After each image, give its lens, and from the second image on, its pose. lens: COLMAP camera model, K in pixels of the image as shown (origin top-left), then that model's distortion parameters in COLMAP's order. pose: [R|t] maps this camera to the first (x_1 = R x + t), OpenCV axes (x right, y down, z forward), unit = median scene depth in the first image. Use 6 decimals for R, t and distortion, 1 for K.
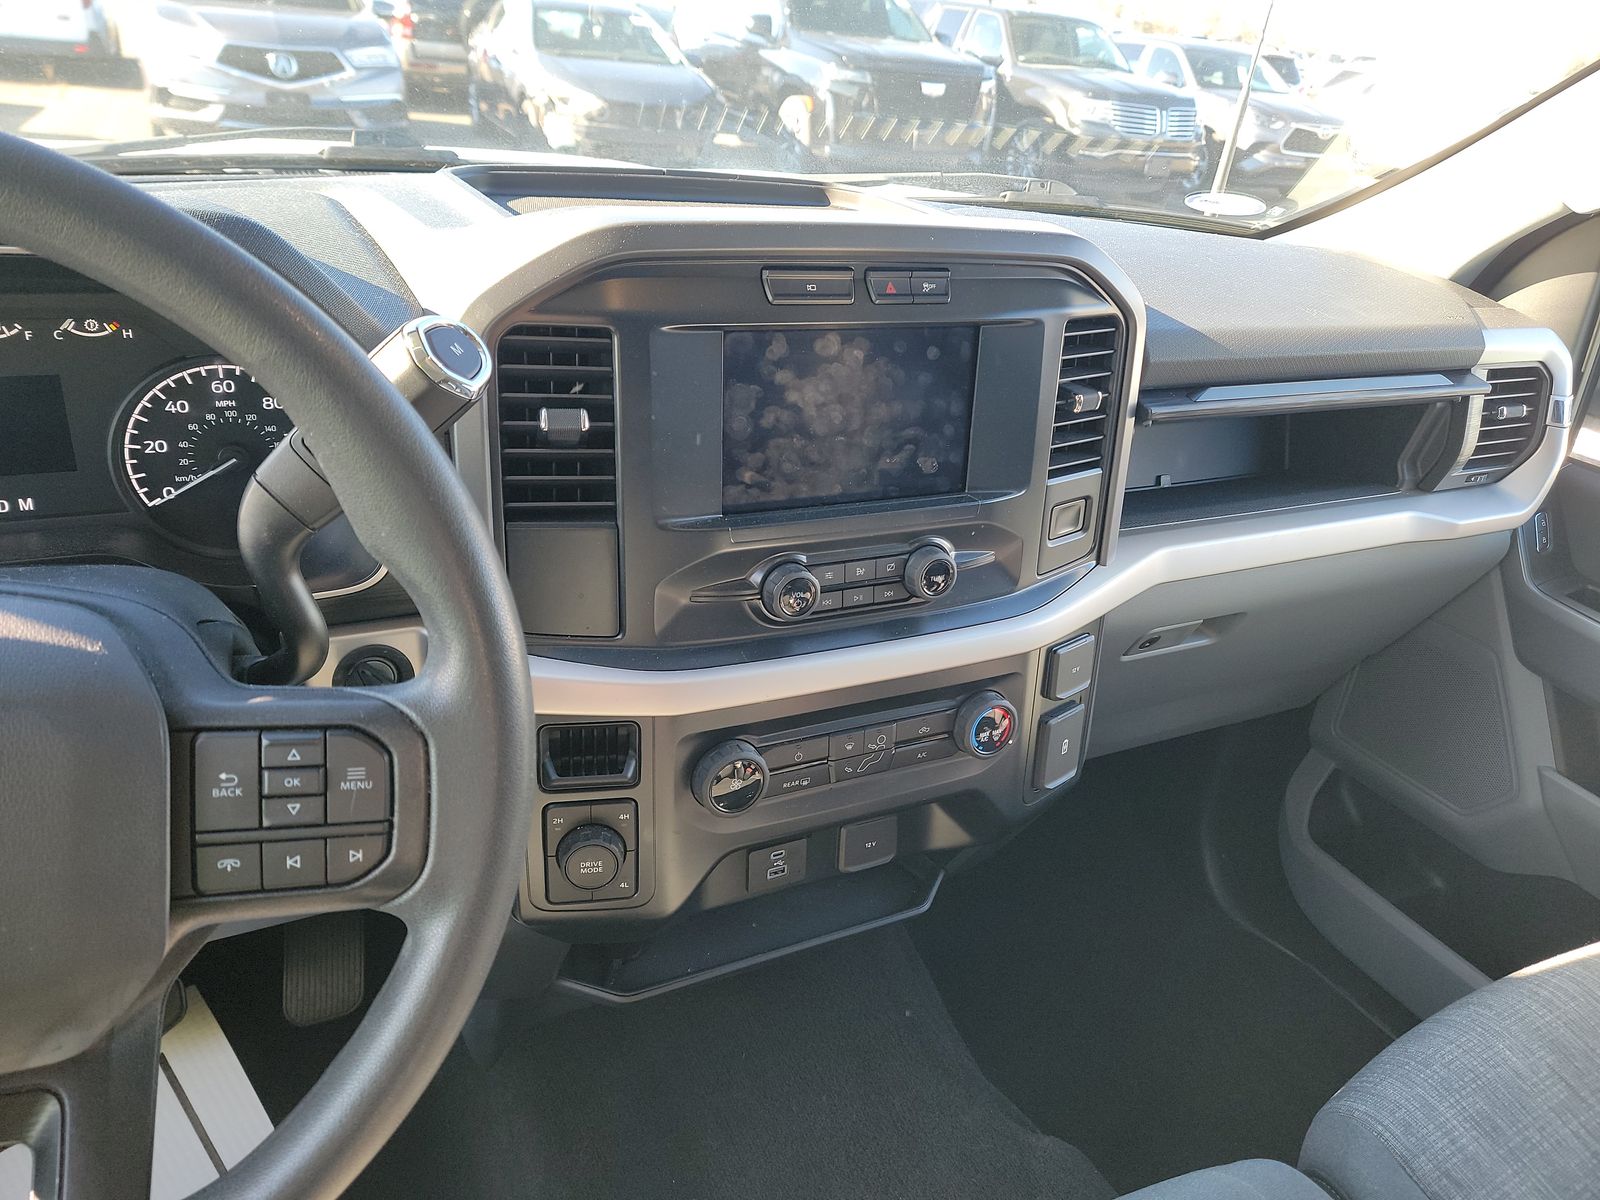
lens RADIAL K [[1113.7, 0, 800.0], [0, 1113.7, 600.0], [0, 0, 1]] dist [0.080283, -0.067614]
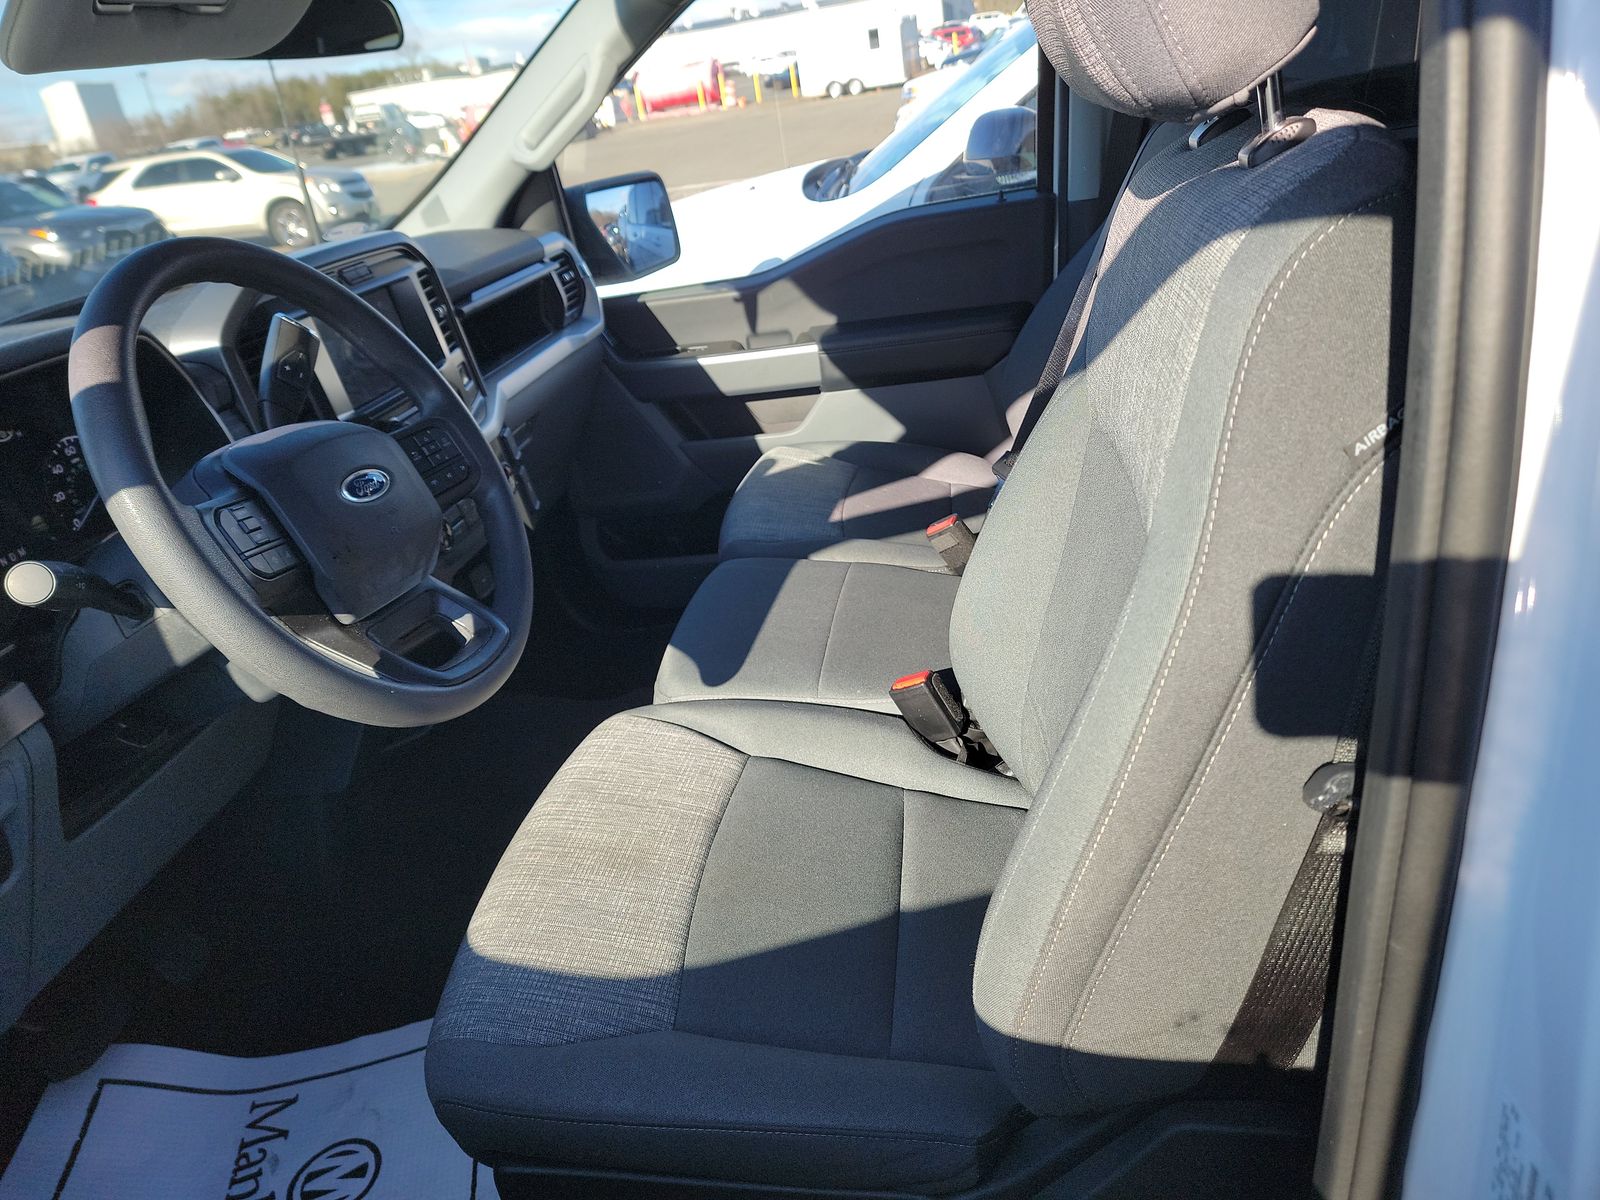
lens RADIAL K [[1113.7, 0, 800.0], [0, 1113.7, 600.0], [0, 0, 1]] dist [0.080283, -0.067614]
pose [[0.569472, -0.506360, 0.647535, -0.671548], [0.541283, 0.823845, 0.168202, 0.180421], [-0.618639, 0.254713, 0.743241, -0.525947]]
